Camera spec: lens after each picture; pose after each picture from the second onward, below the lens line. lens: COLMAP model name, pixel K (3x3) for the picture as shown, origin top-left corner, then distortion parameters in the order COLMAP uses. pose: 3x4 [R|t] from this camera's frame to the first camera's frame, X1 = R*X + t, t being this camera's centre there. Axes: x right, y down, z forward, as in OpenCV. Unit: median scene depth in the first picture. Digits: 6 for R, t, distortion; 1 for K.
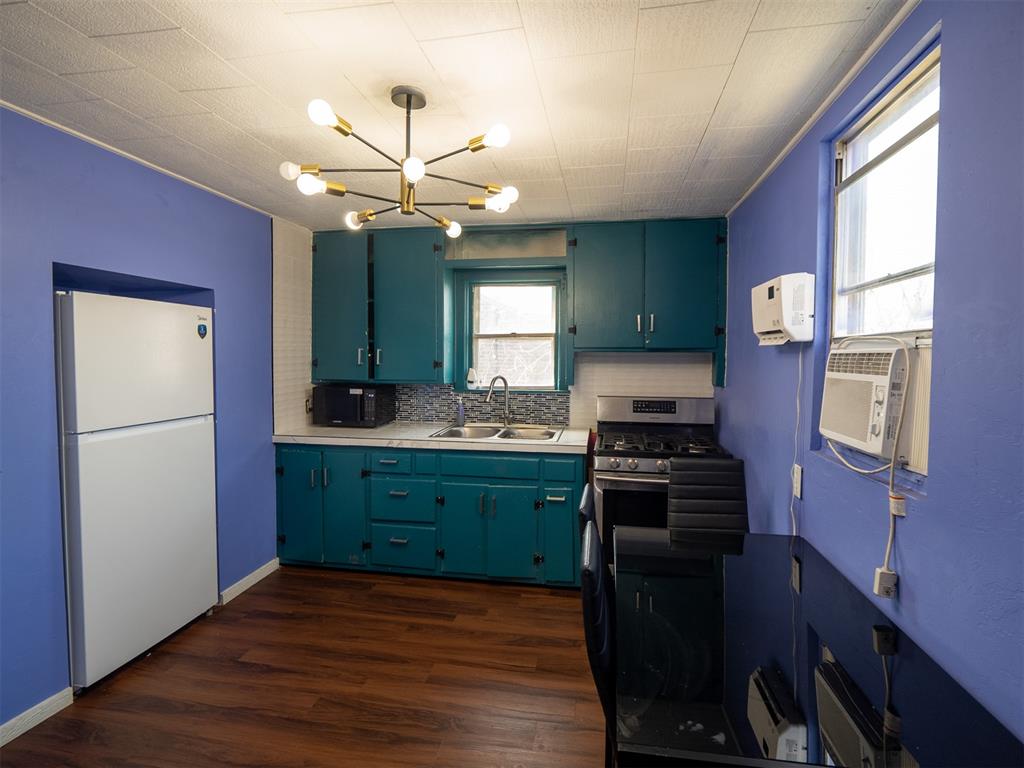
lens RADIAL K [[493.9, 0, 534.8], [0, 493.9, 374.6], [0, 0, 1]] dist [-0.003727, -0.005175]
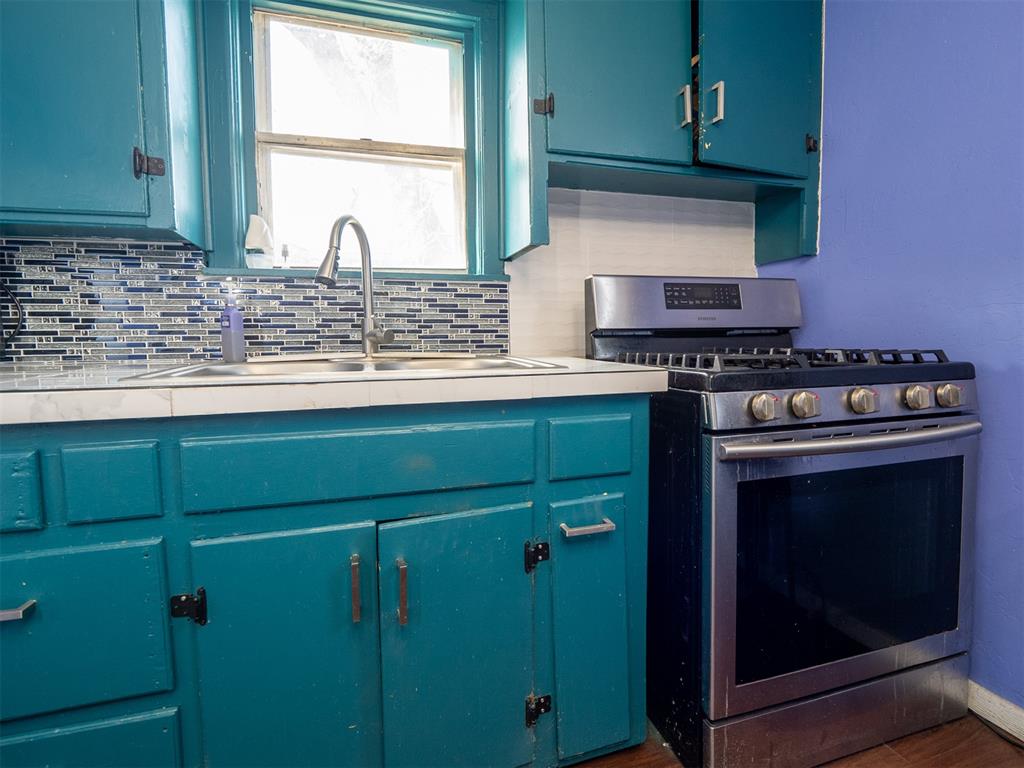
lens RADIAL K [[493.9, 0, 521.3], [0, 493.9, 374.0], [0, 0, 1]] dist [-0.003727, -0.005175]
pose [[0.904154, -0.049047, 0.424381, -0.130607], [0.034078, 0.998502, 0.042797, 0.118330], [-0.425845, -0.024233, 0.904472, 0.661164]]
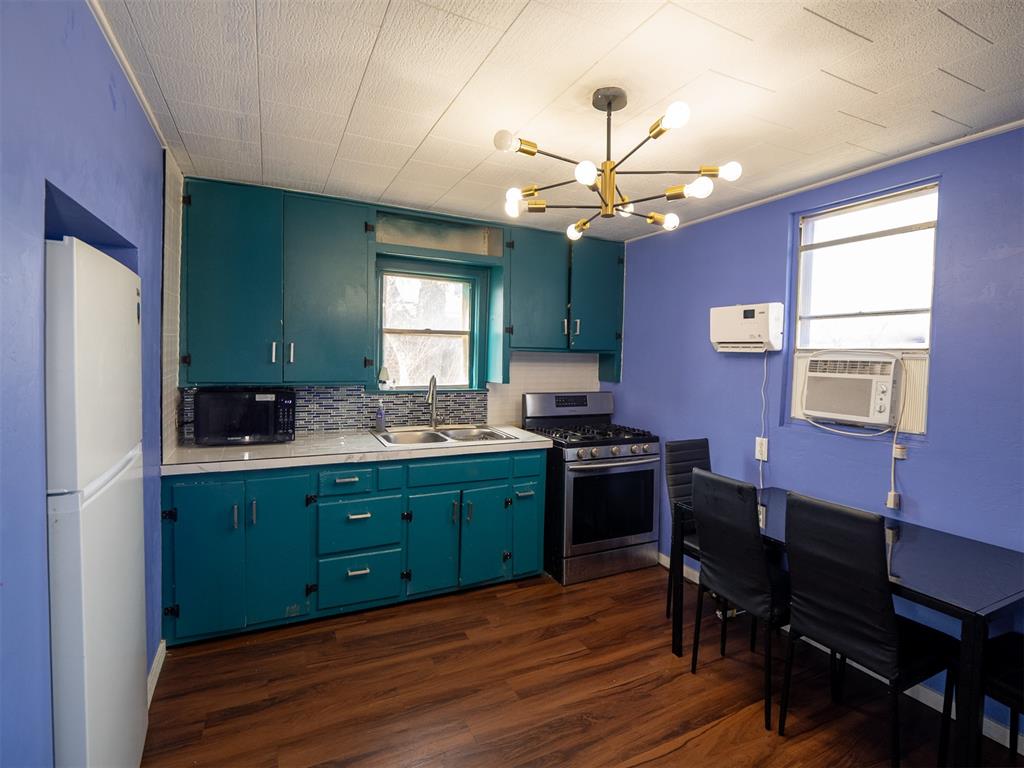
lens RADIAL K [[493.9, 0, 518.9], [0, 493.9, 373.6], [0, 0, 1]] dist [-0.003727, -0.005175]
pose [[0.818783, -0.009231, 0.574030, -0.520080], [0.003328, 0.999930, 0.011333, -0.011308], [-0.574094, -0.007369, 0.818756, 0.152054]]
